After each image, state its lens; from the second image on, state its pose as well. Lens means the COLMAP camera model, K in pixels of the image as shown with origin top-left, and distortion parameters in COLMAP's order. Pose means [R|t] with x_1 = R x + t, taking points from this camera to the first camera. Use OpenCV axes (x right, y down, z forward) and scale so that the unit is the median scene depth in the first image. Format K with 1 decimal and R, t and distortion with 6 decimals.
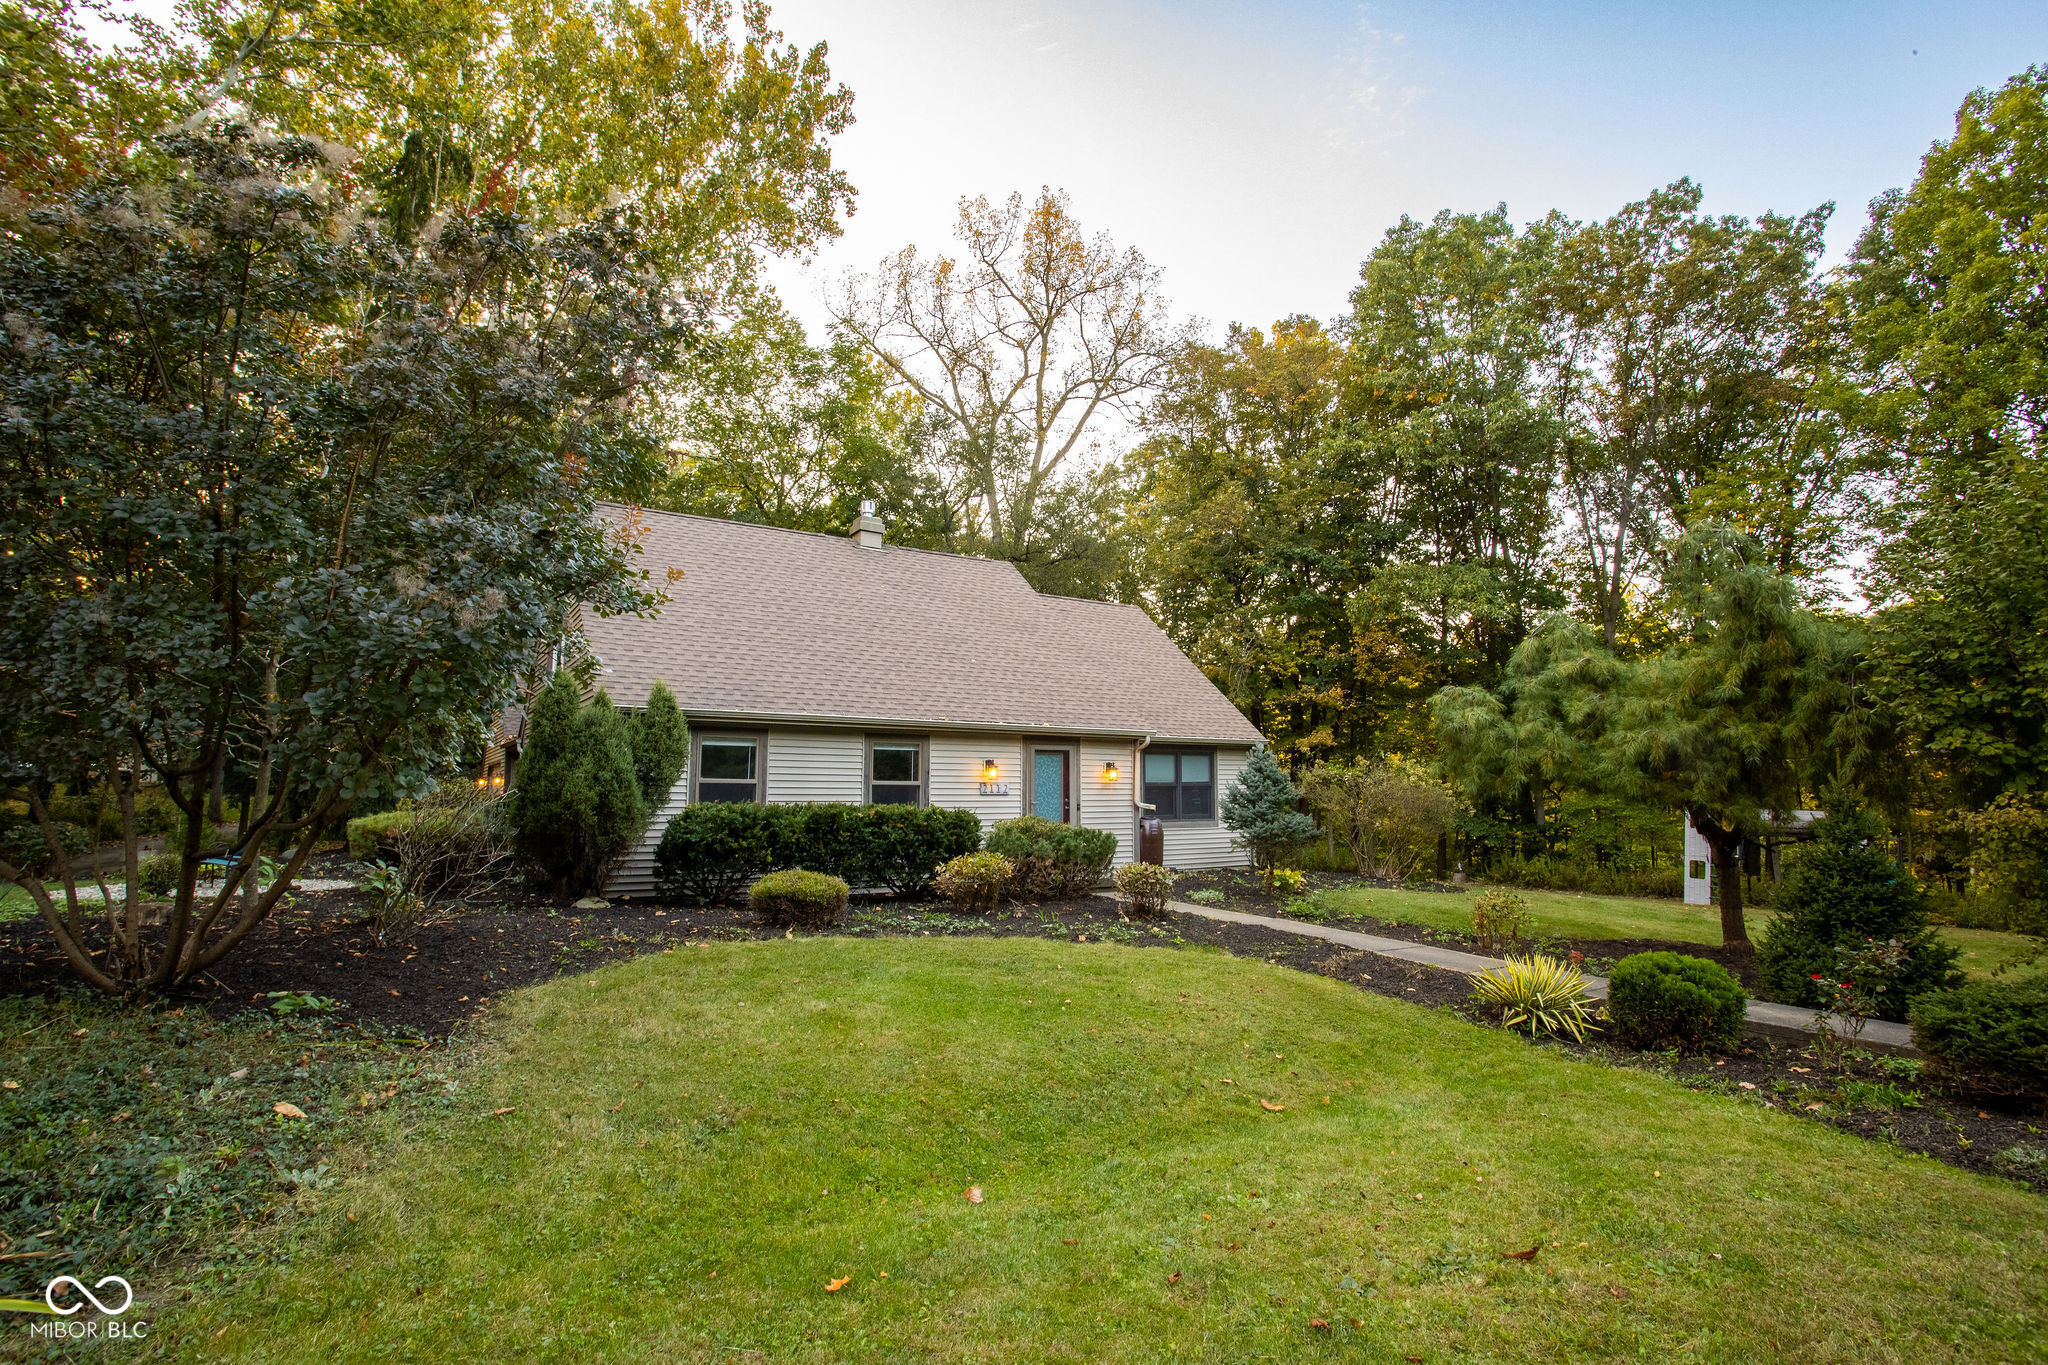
lens RADIAL K [[978.4, 0, 1025.4], [0, 978.4, 662.8], [0, 0, 1]] dist [-0.036716, 0.000751]
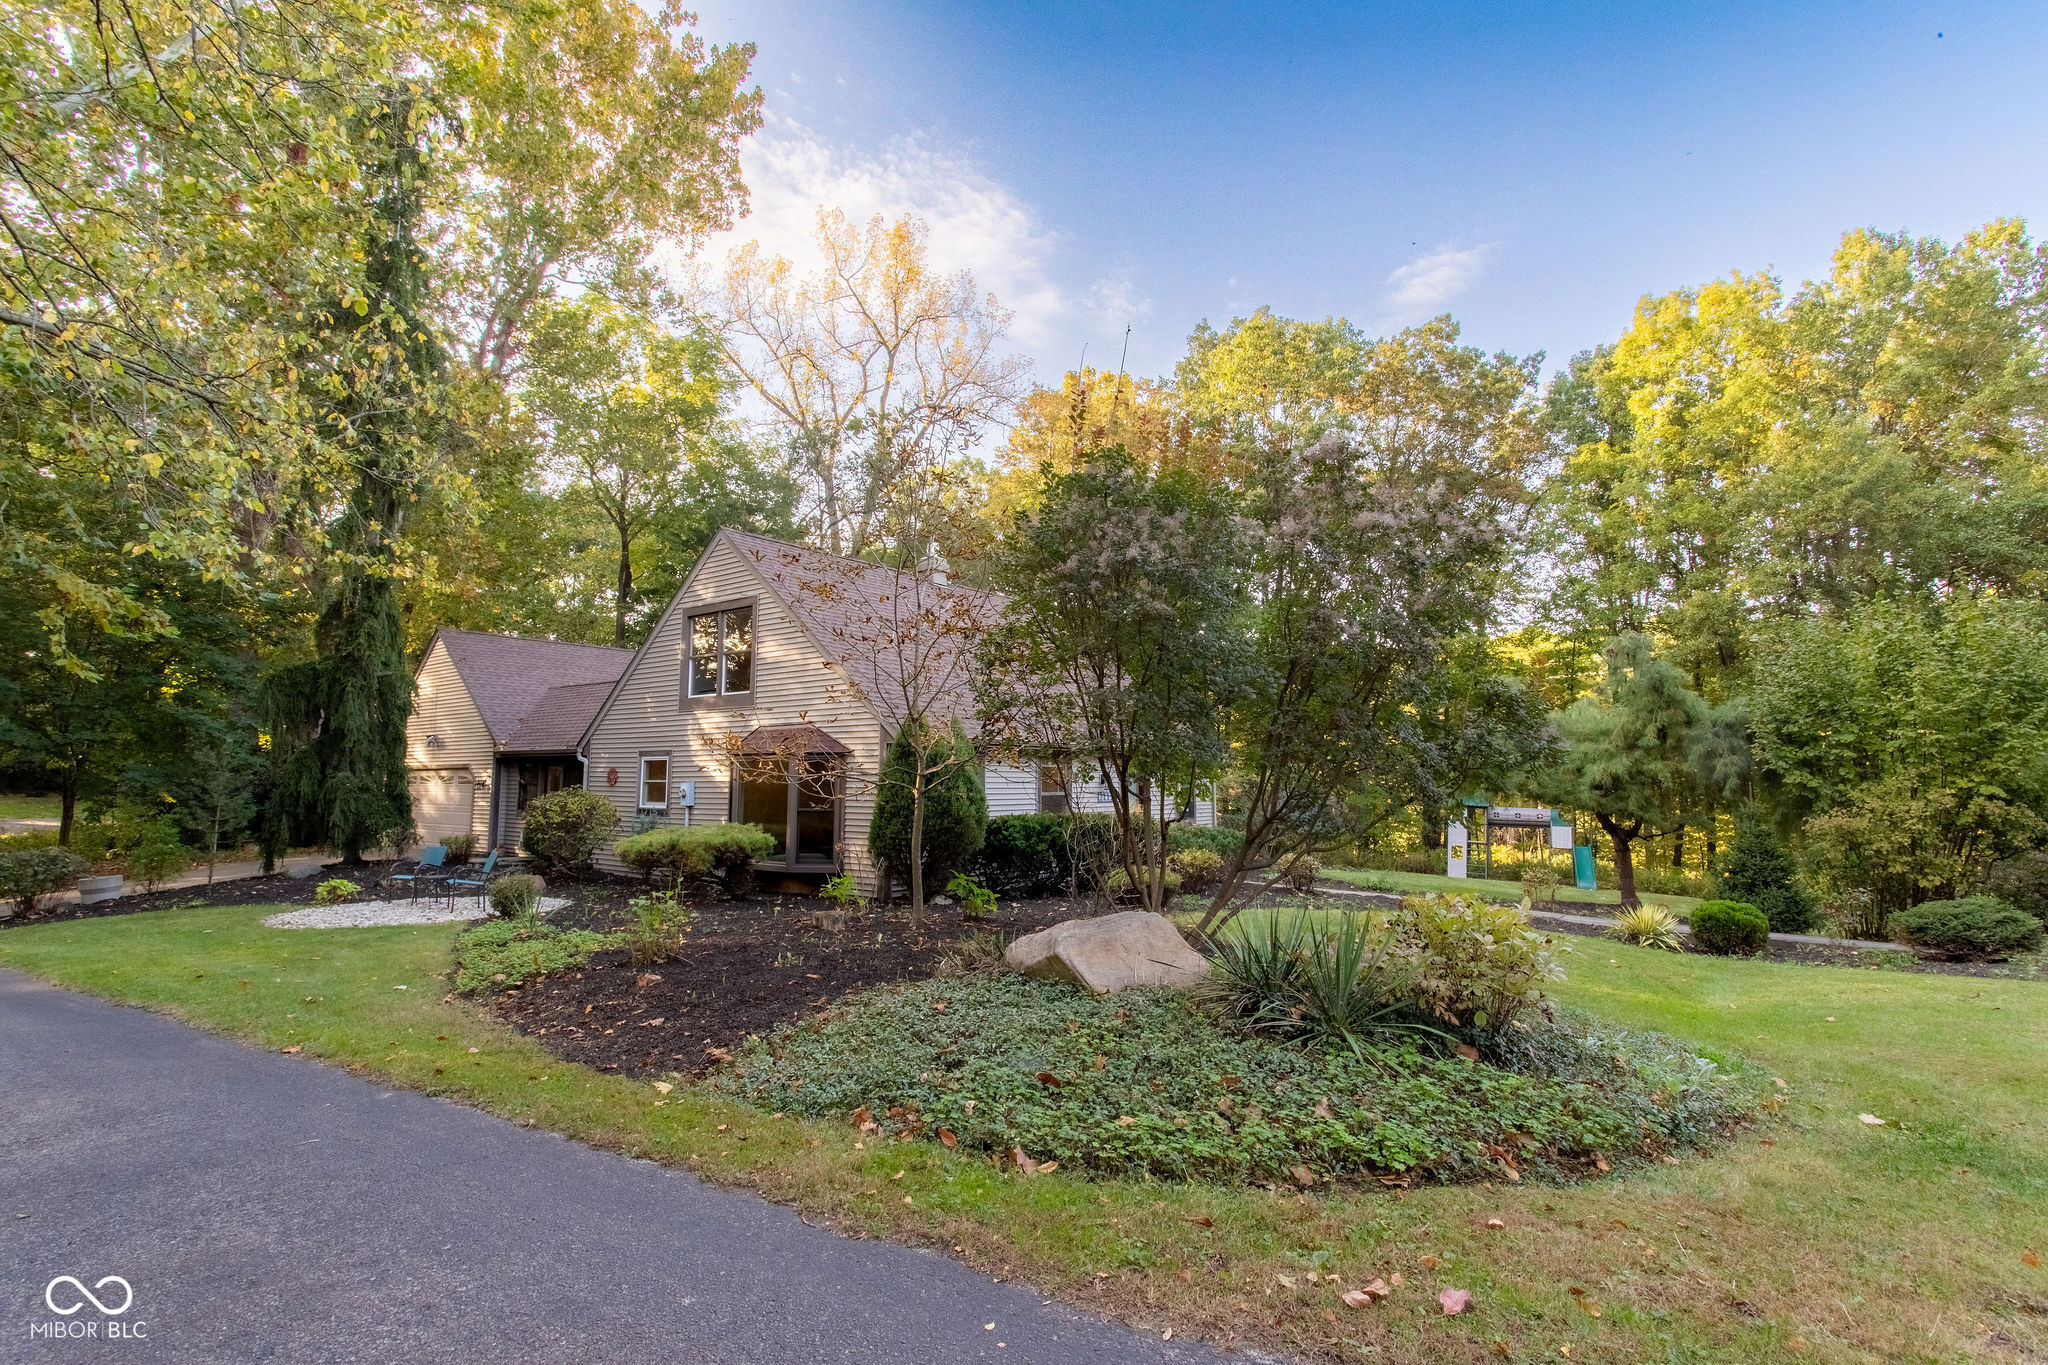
lens RADIAL K [[964.5, 0, 1020.8], [0, 964.5, 679.0], [0, 0, 1]] dist [-0.000563, 0.002093]
pose [[0.945260, 0.033378, 0.324606, -0.257128], [-0.042584, 0.998866, 0.021295, -0.020963], [-0.323527, -0.033953, 0.945610, -0.059781]]
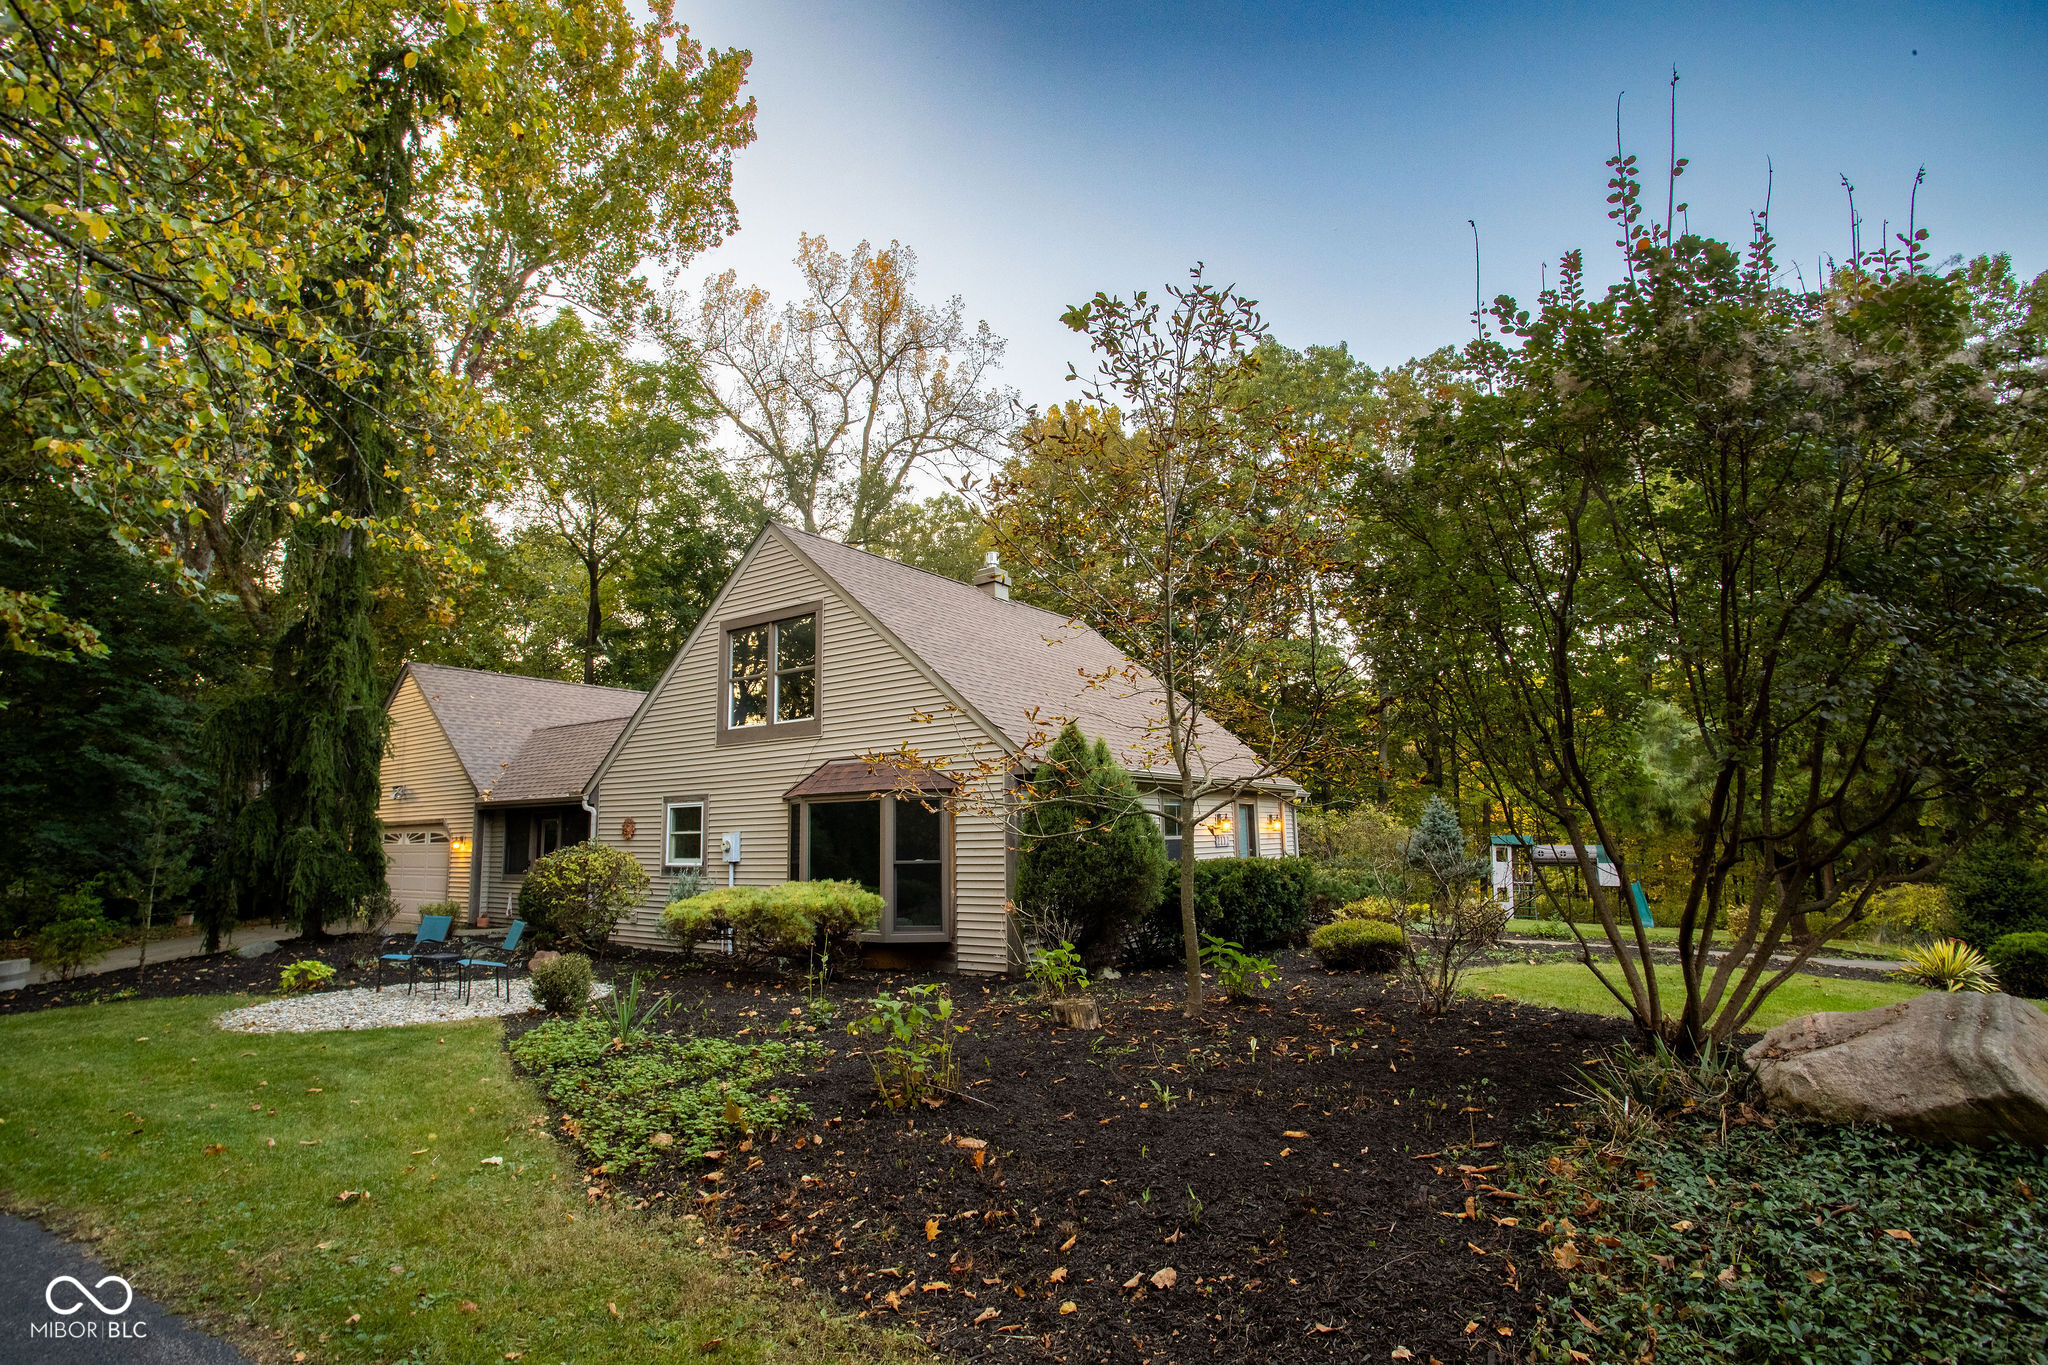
lens RADIAL K [[968.7, 0, 1007.6], [0, 968.7, 688.5], [0, 0, 1]] dist [-0.057356, 0.022753]
pose [[0.928007, 0.037404, 0.370680, -0.305461], [-0.028546, 0.999161, -0.029356, 0.000113], [-0.371467, 0.016661, 0.928297, 0.055408]]
